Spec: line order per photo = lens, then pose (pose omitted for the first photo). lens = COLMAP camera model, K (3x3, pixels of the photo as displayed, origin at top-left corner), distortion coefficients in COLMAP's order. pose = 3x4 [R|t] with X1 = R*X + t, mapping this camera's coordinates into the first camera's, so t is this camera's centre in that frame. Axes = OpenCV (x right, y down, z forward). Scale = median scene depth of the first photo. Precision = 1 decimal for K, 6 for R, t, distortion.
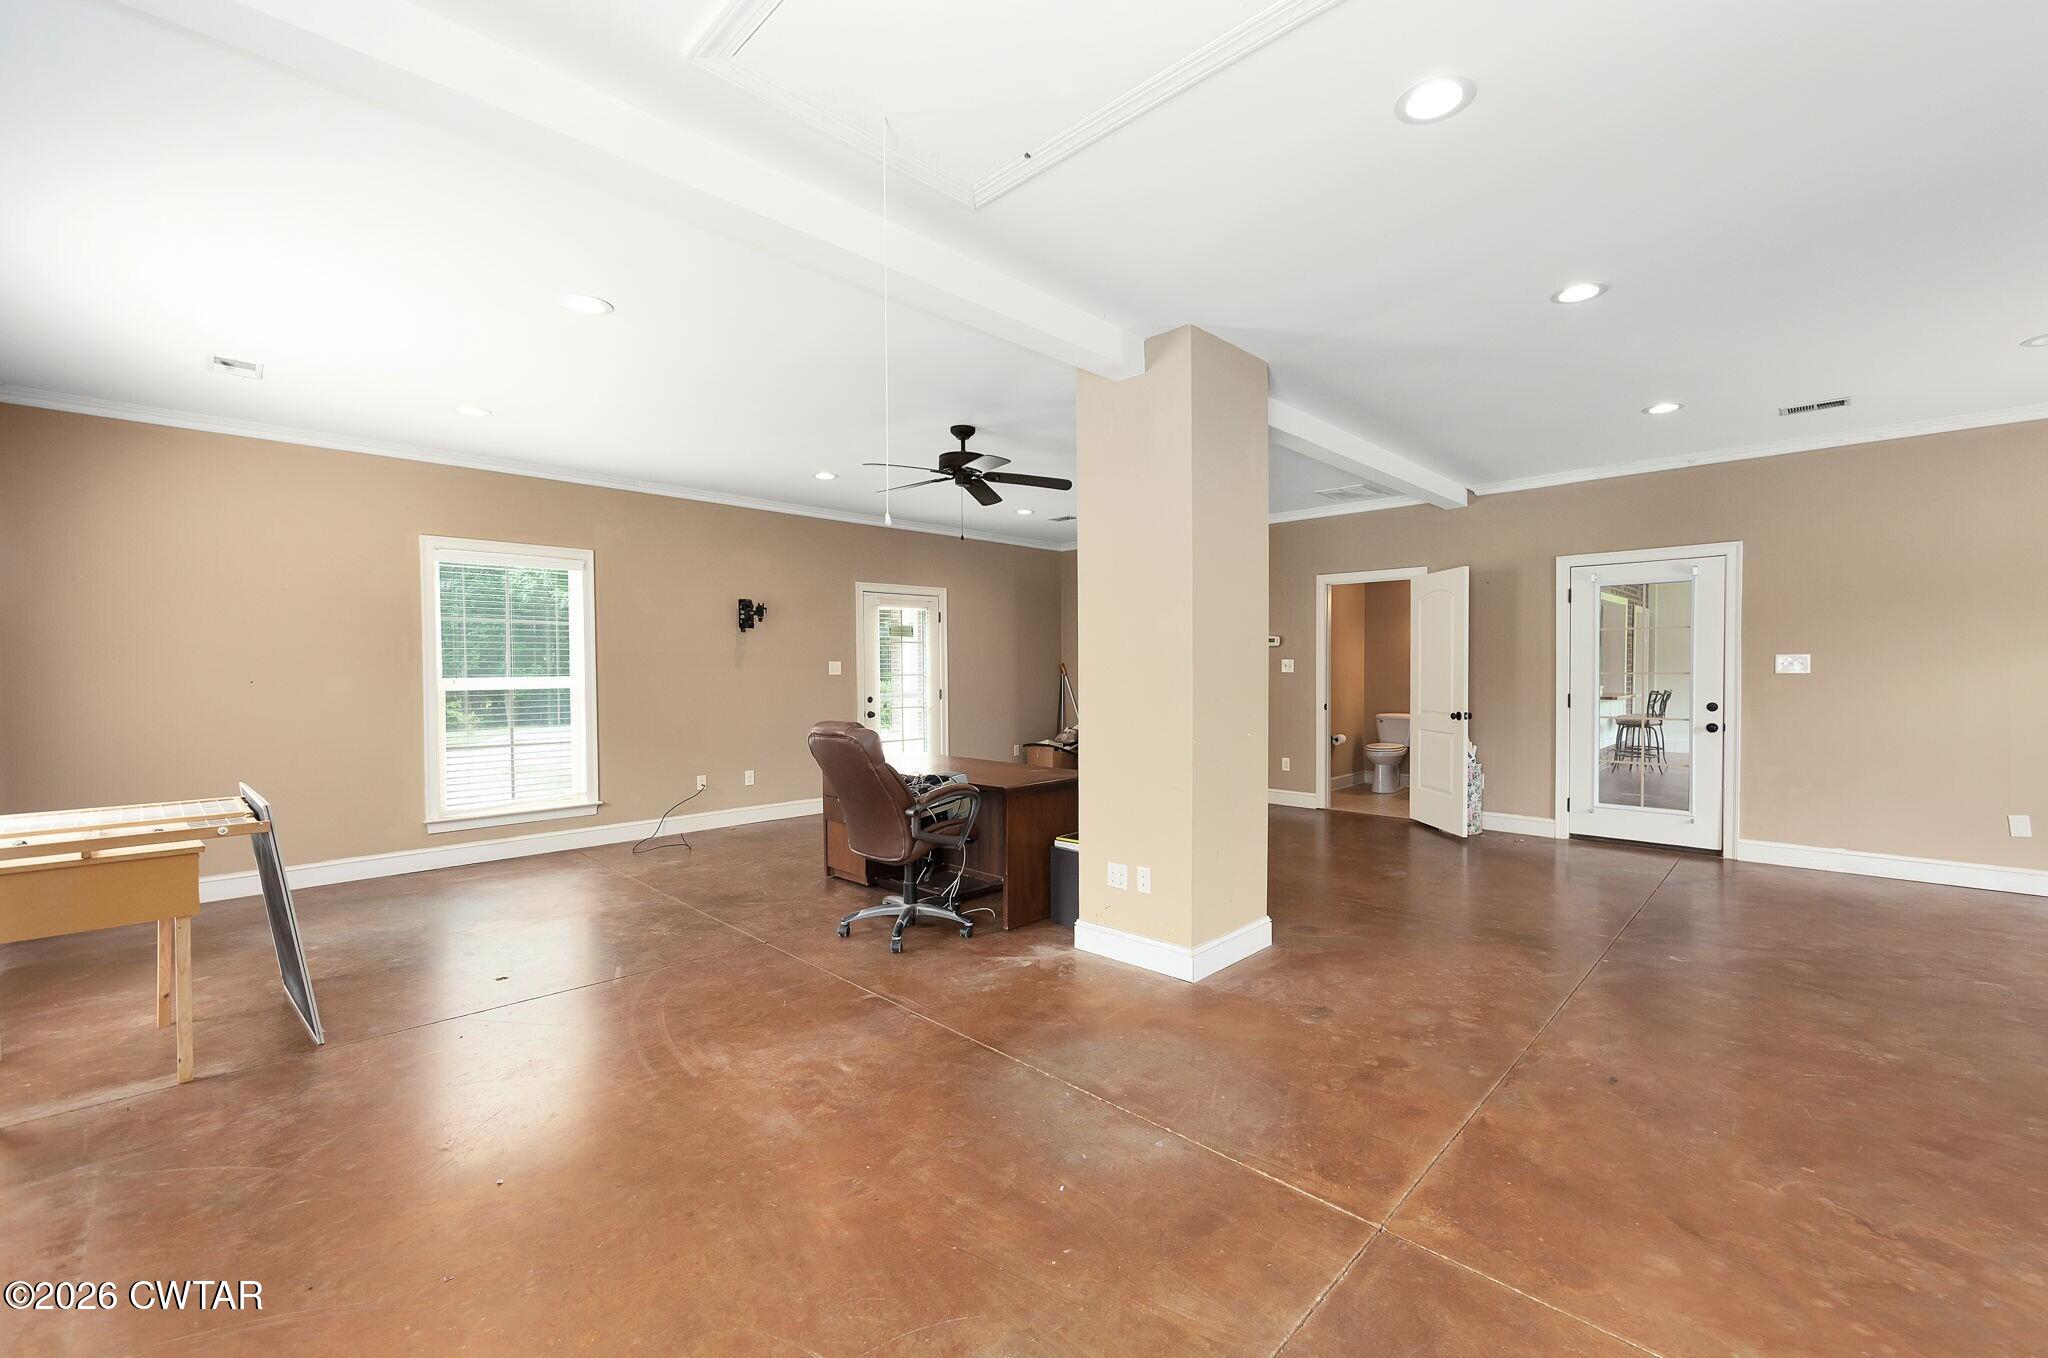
lens RADIAL K [[870.2, 0, 1024.0], [0, 870.2, 679.0], [0, 0, 1]] dist [-0.001615, -0.000152]
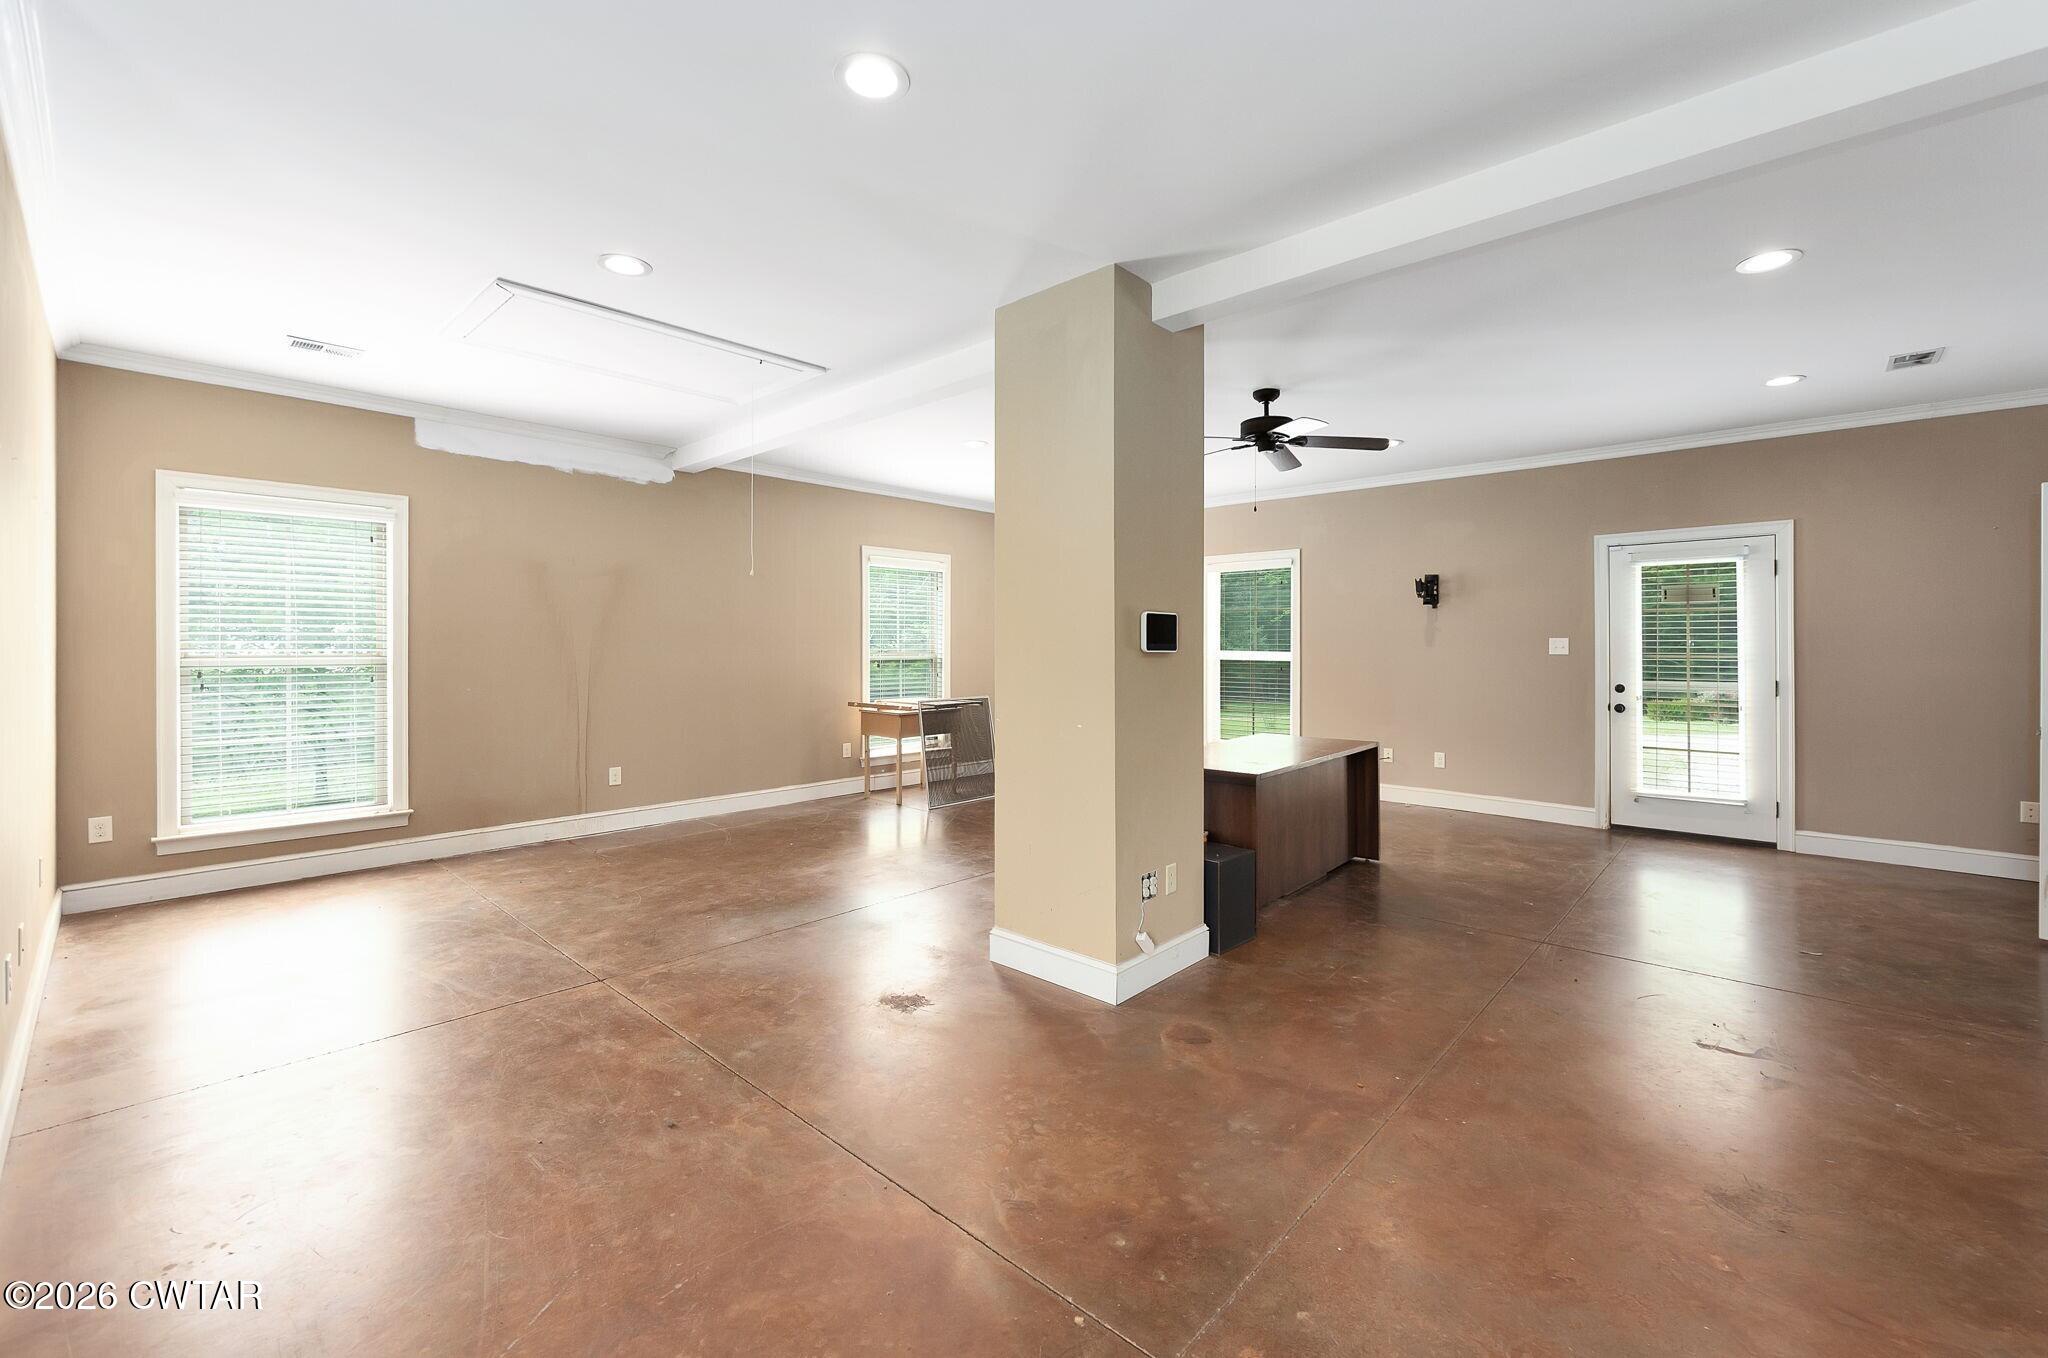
lens RADIAL K [[838.1, 0, 1029.7], [0, 838.1, 638.6], [0, 0, 1]] dist [0.000357, -0.000061]
pose [[0.009802, -0.003509, -0.999946, 0.826565], [-0.013483, 0.999902, -0.003641, -0.015055], [0.999861, 0.013518, 0.009754, 0.729107]]
